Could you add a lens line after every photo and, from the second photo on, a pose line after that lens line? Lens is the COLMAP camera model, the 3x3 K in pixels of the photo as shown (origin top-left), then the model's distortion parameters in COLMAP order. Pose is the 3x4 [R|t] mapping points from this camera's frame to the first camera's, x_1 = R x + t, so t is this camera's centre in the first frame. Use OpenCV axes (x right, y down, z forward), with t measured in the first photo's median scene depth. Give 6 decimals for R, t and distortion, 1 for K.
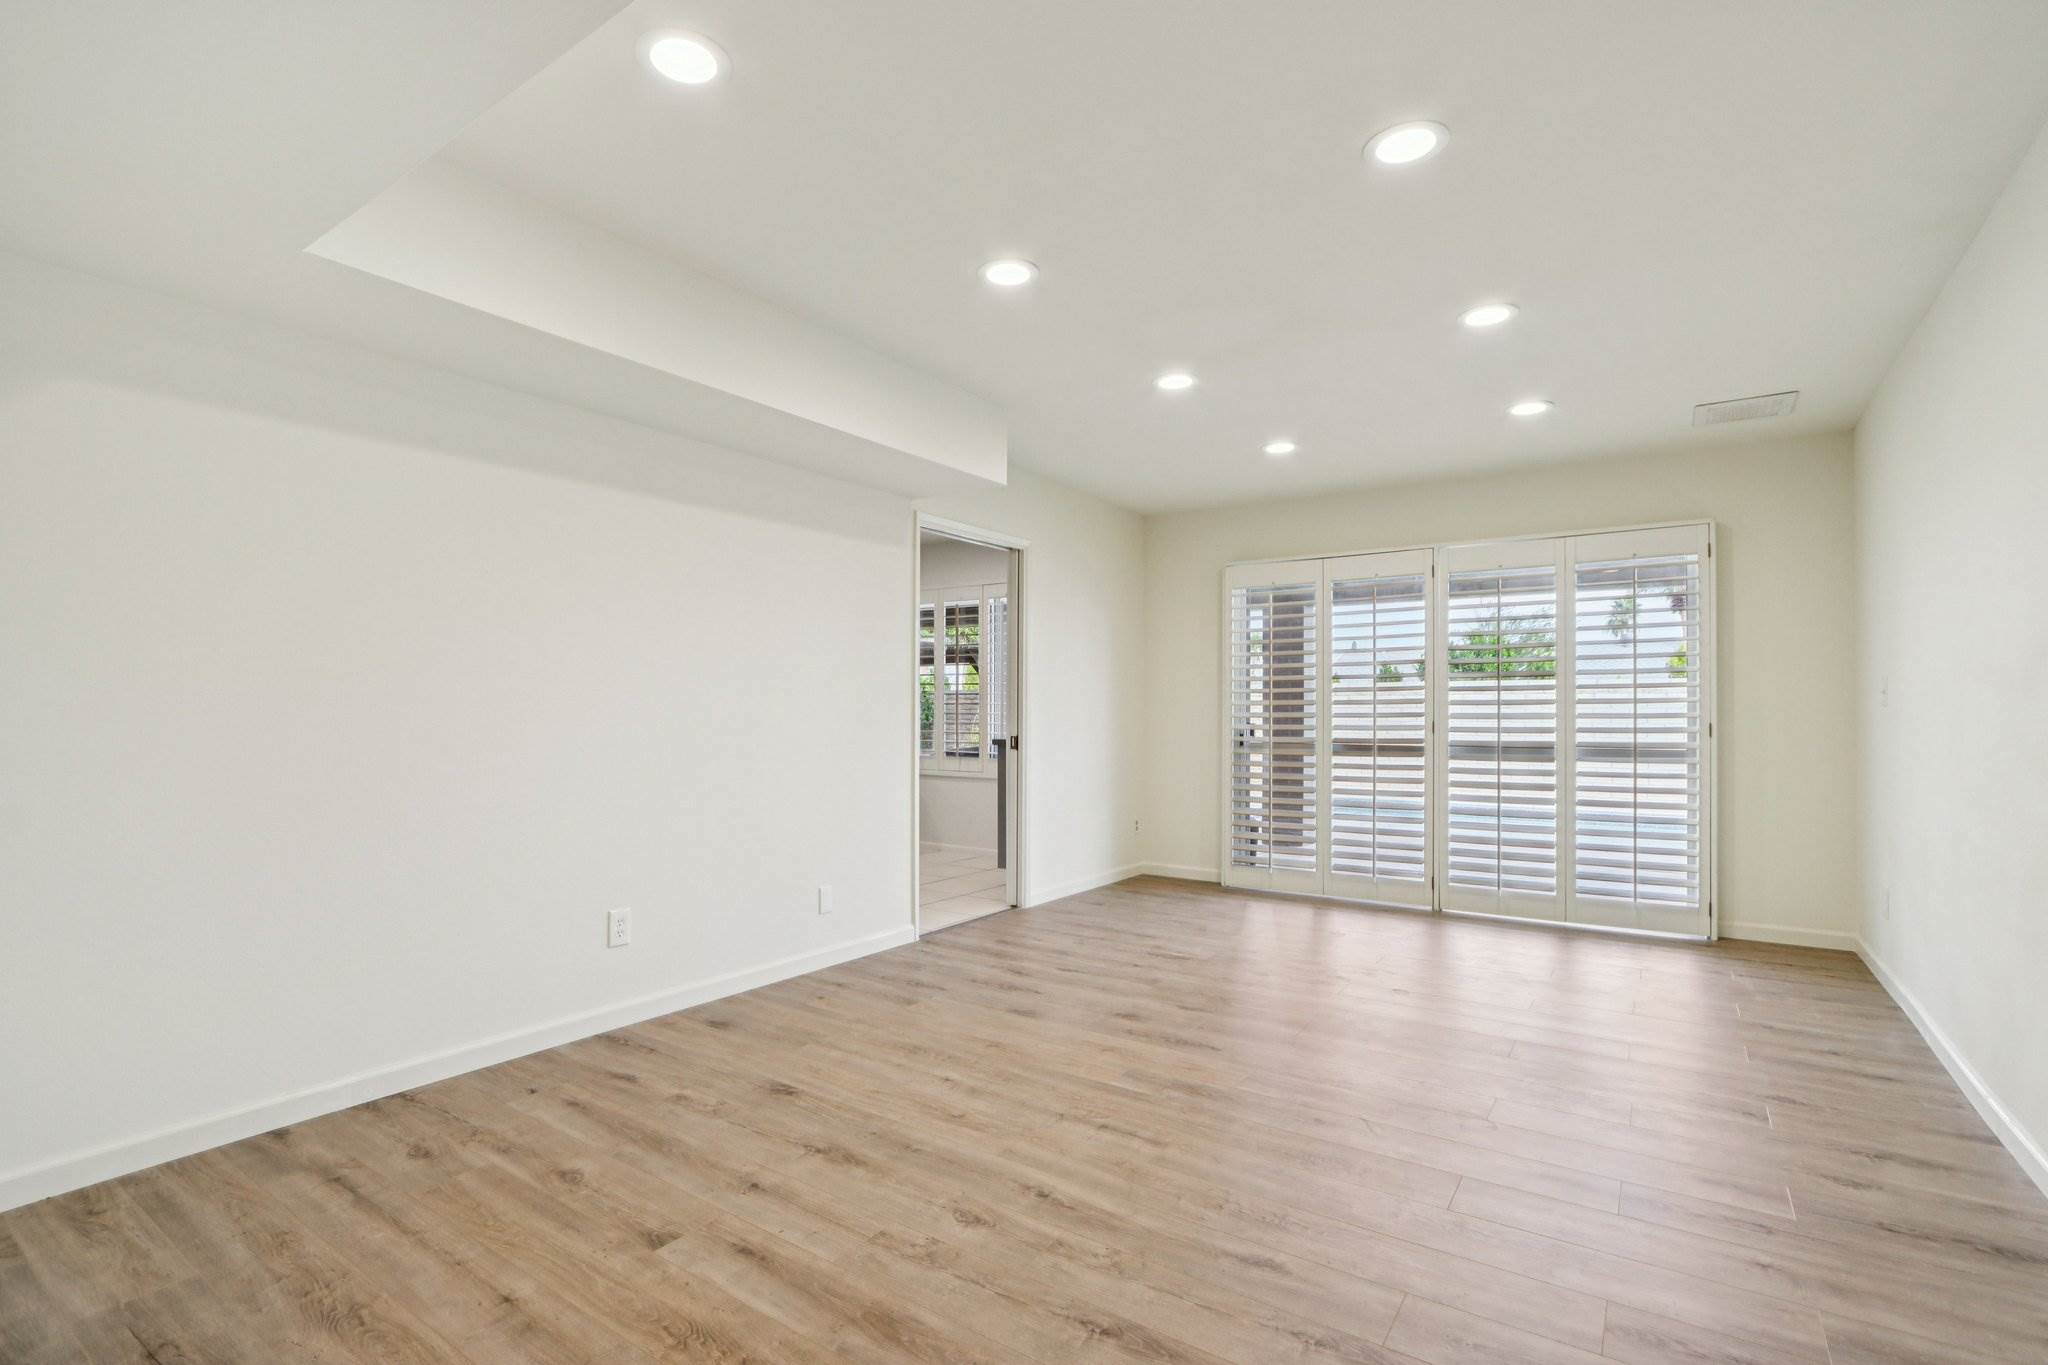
lens RADIAL K [[948.8, 0, 1031.8], [0, 948.8, 685.7], [0, 0, 1]] dist [-0.014733, 0.001420]
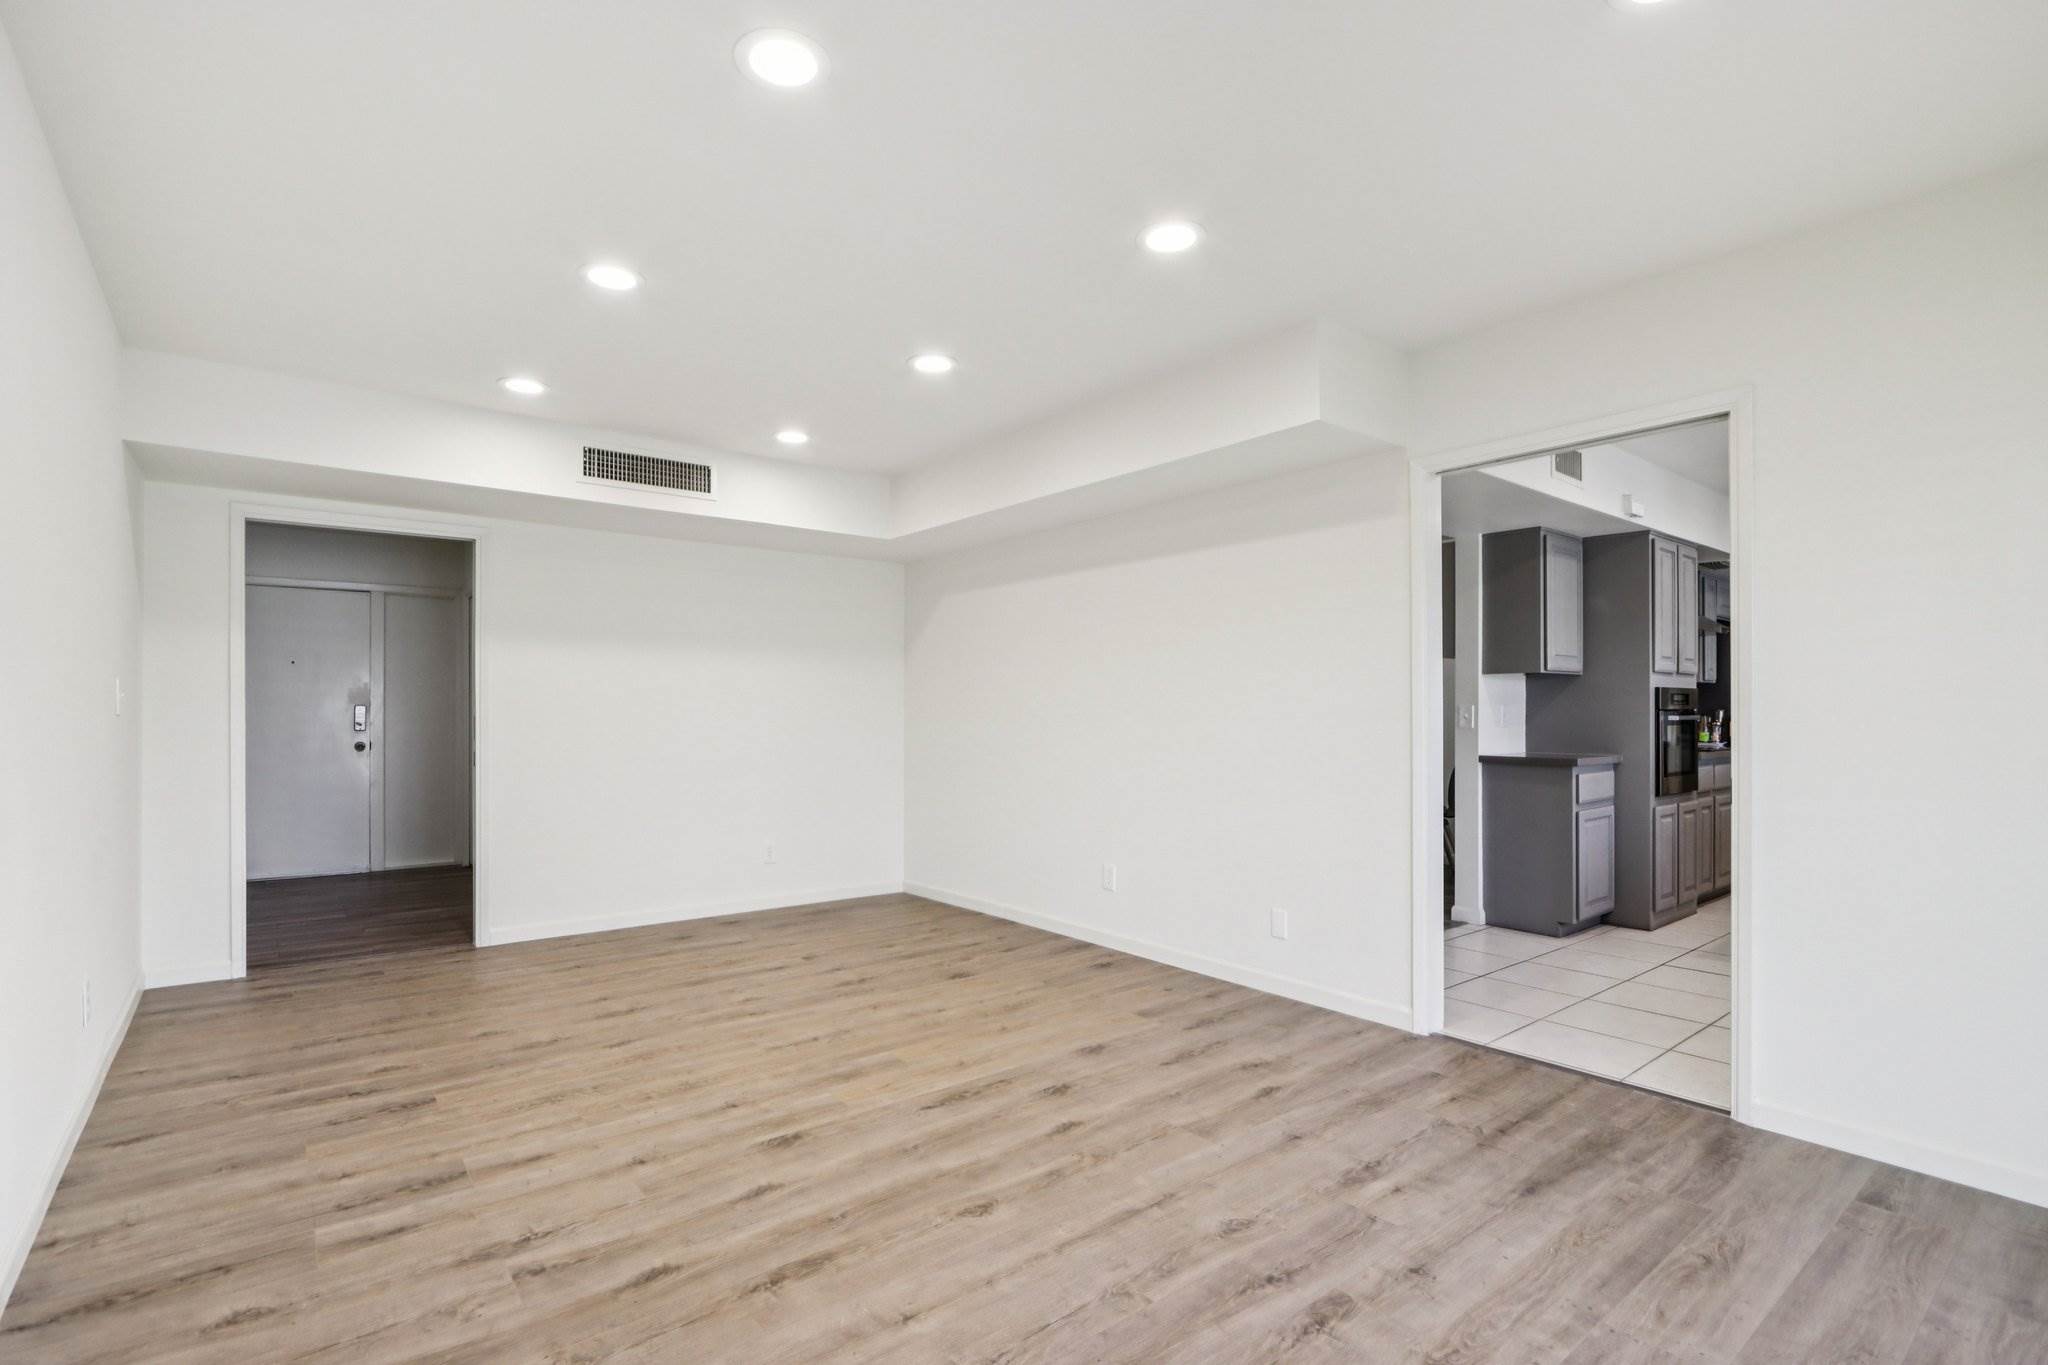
lens RADIAL K [[948.8, 0, 1031.4], [0, 948.8, 697.2], [0, 0, 1]] dist [-0.014733, 0.001420]
pose [[-0.287292, -0.017641, -0.957681, 1.041658], [0.024775, 0.999359, -0.025841, 0.010418], [0.957523, -0.031151, -0.286671, 1.358512]]
